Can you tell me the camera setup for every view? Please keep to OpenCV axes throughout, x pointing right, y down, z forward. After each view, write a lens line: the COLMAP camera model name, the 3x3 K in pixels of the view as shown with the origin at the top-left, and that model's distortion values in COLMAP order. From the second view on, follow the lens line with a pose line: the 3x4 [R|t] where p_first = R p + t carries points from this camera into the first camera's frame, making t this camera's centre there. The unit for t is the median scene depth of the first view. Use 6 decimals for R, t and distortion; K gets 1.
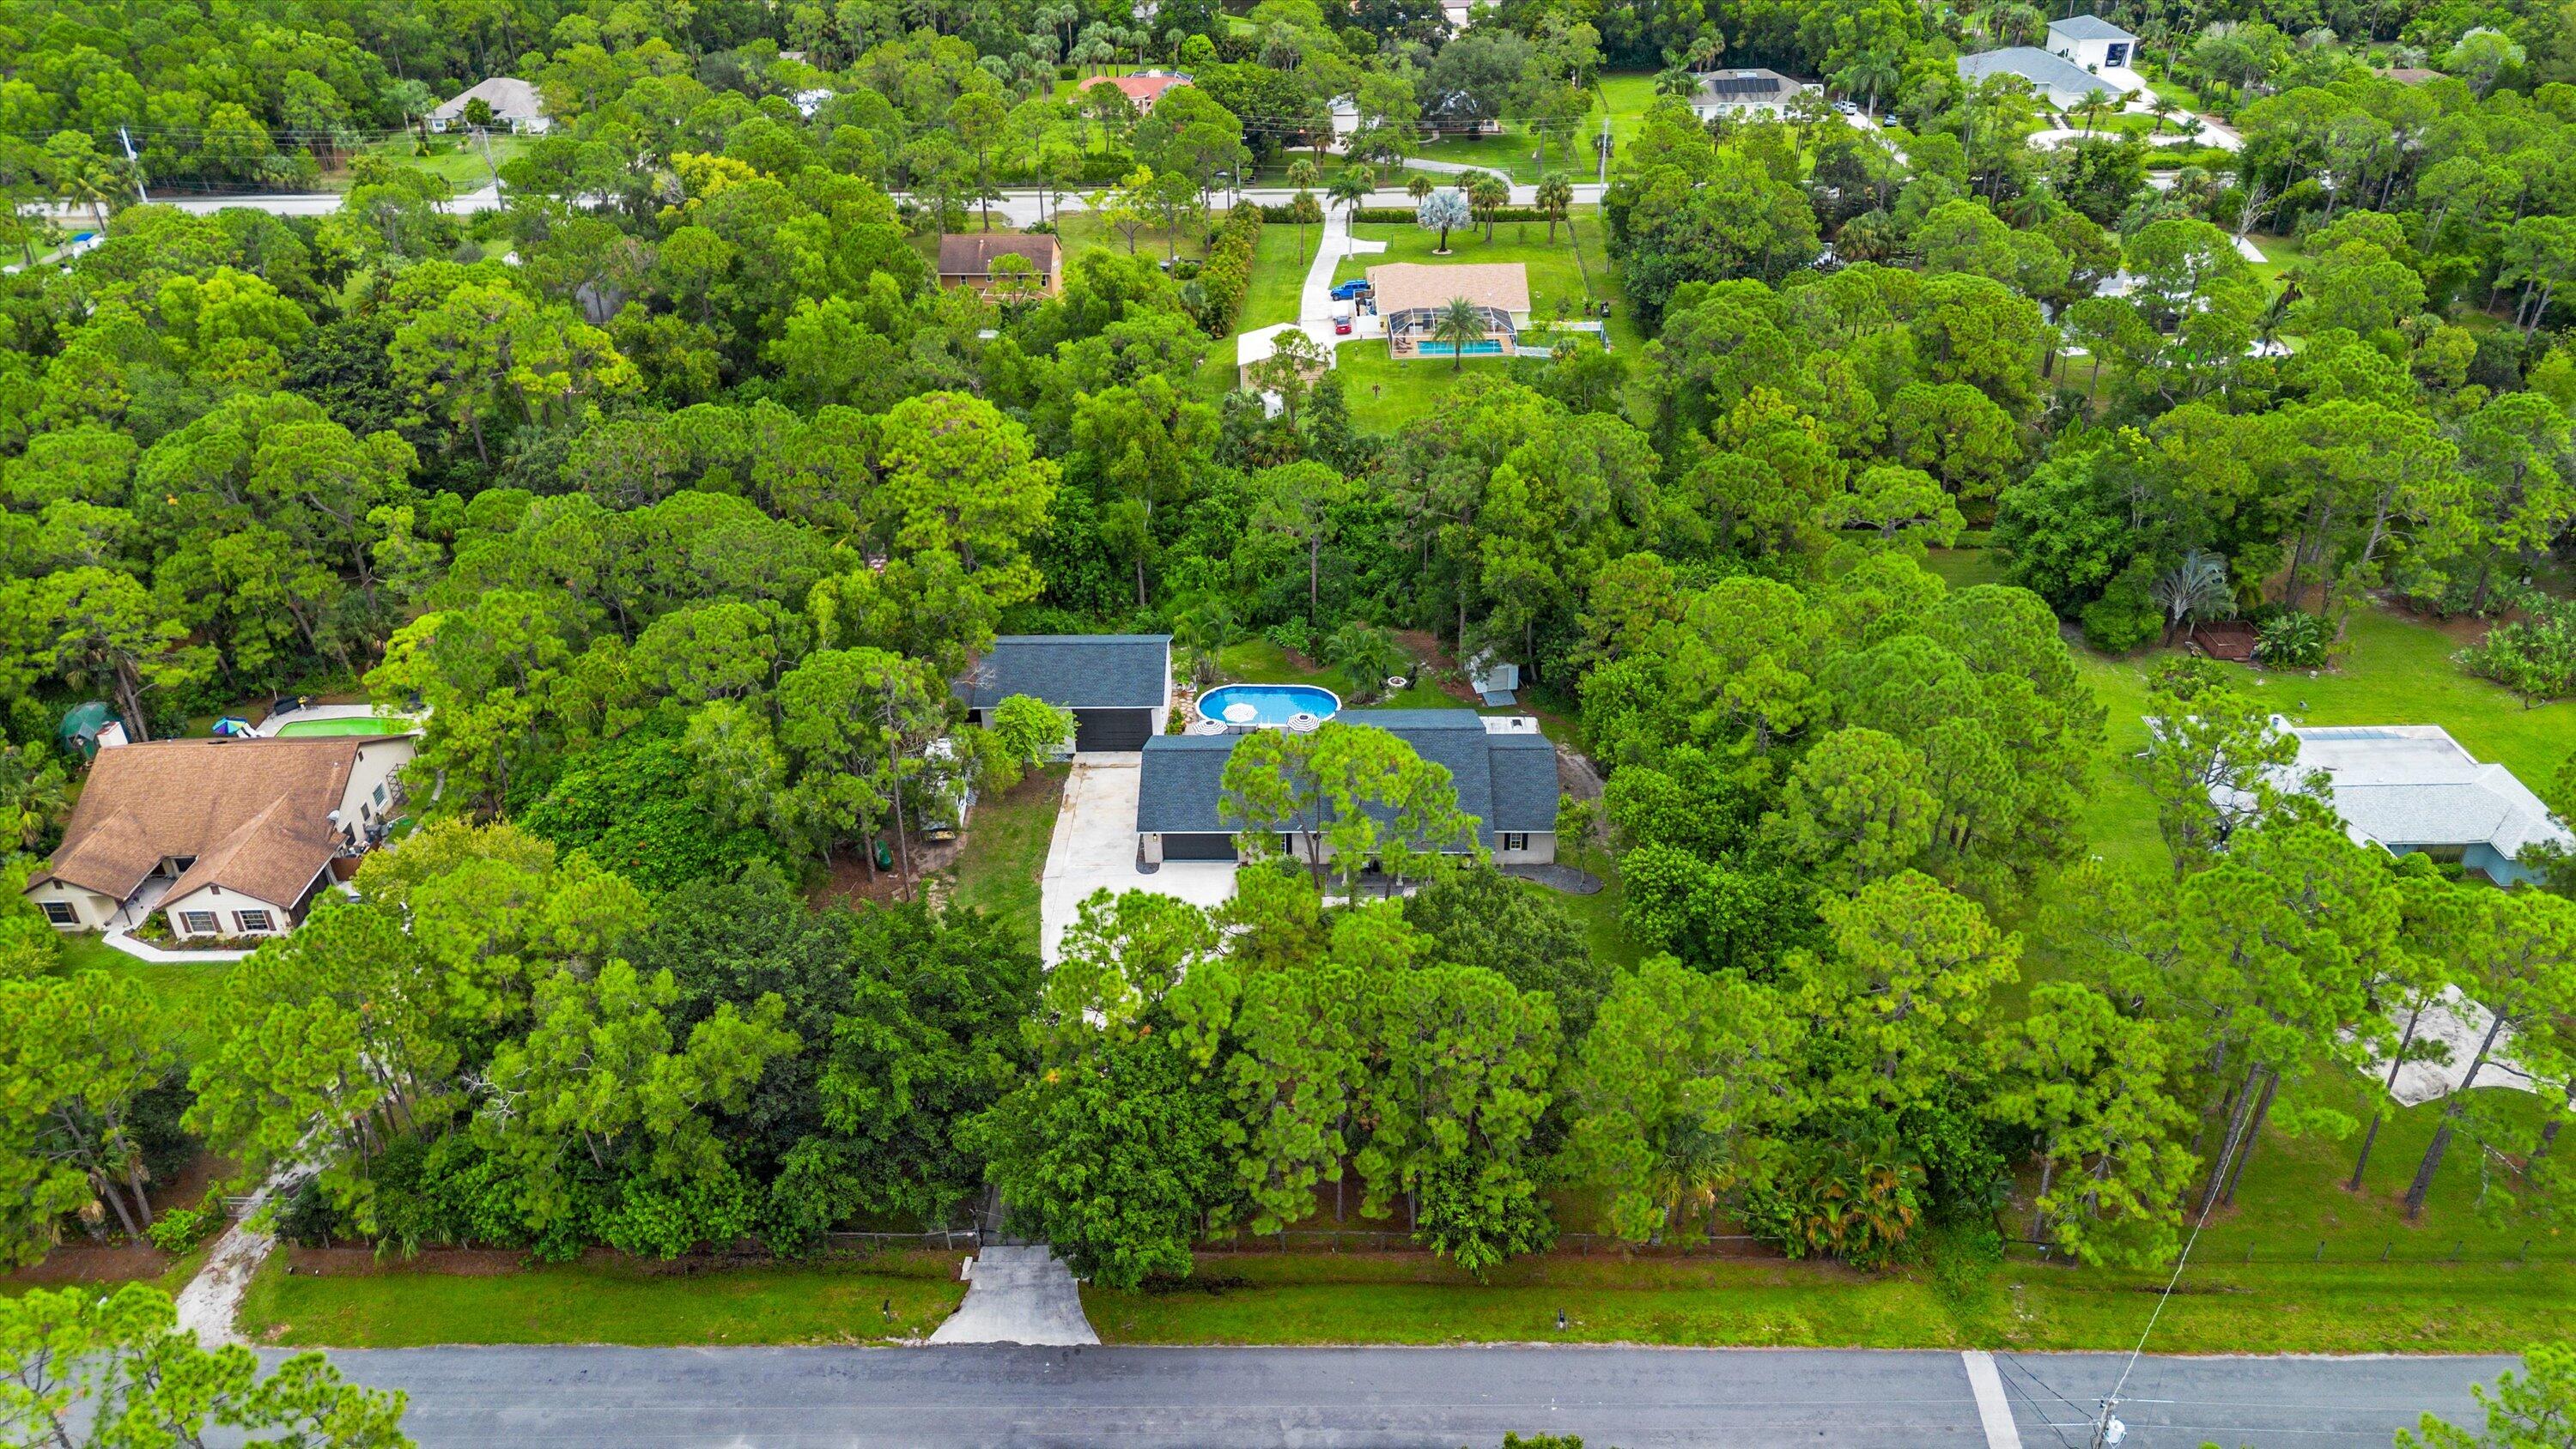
lens RADIAL K [[1806.8, 0, 1190.2], [0, 1806.8, 727.7], [0, 0, 1]] dist [0.057953, -0.049009]
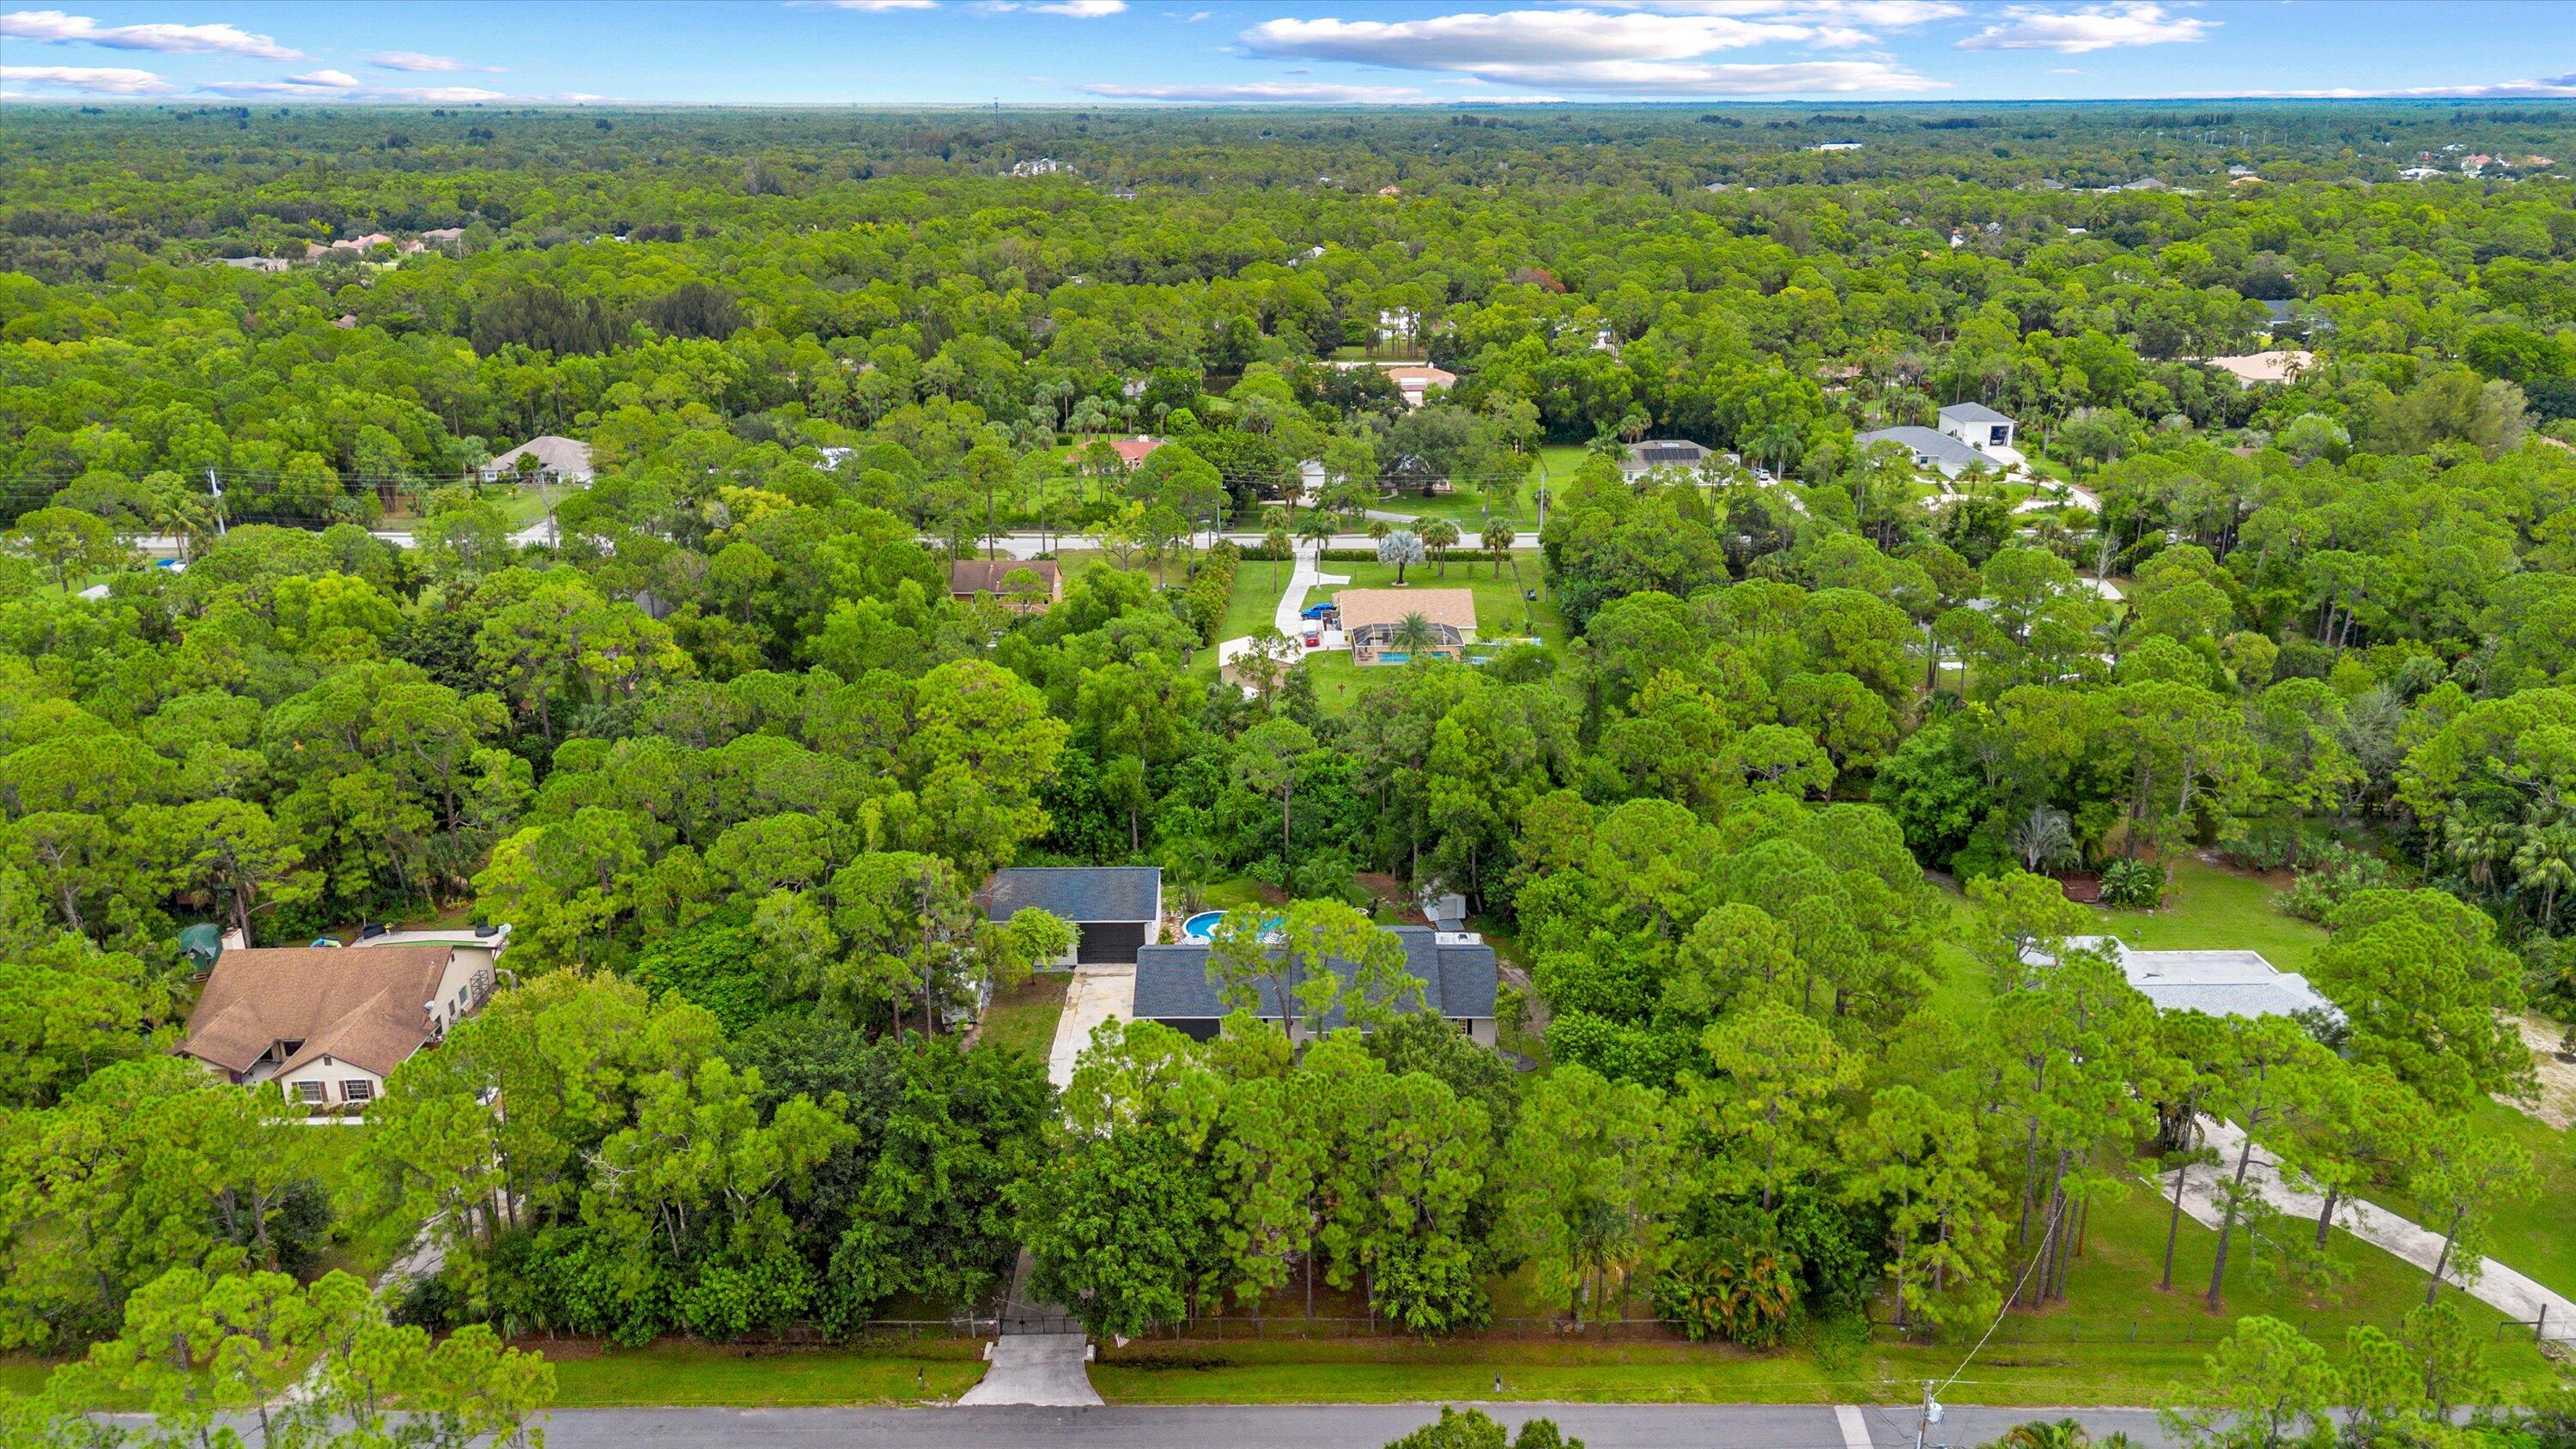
lens RADIAL K [[1806.8, 0, 1190.2], [0, 1806.8, 727.7], [0, 0, 1]] dist [0.057953, -0.049009]
pose [[0.999844, 0.011406, 0.013469, -0.009737], [-0.008531, 0.980372, -0.196972, 0.091880], [-0.015451, 0.196827, 0.980317, -0.148672]]
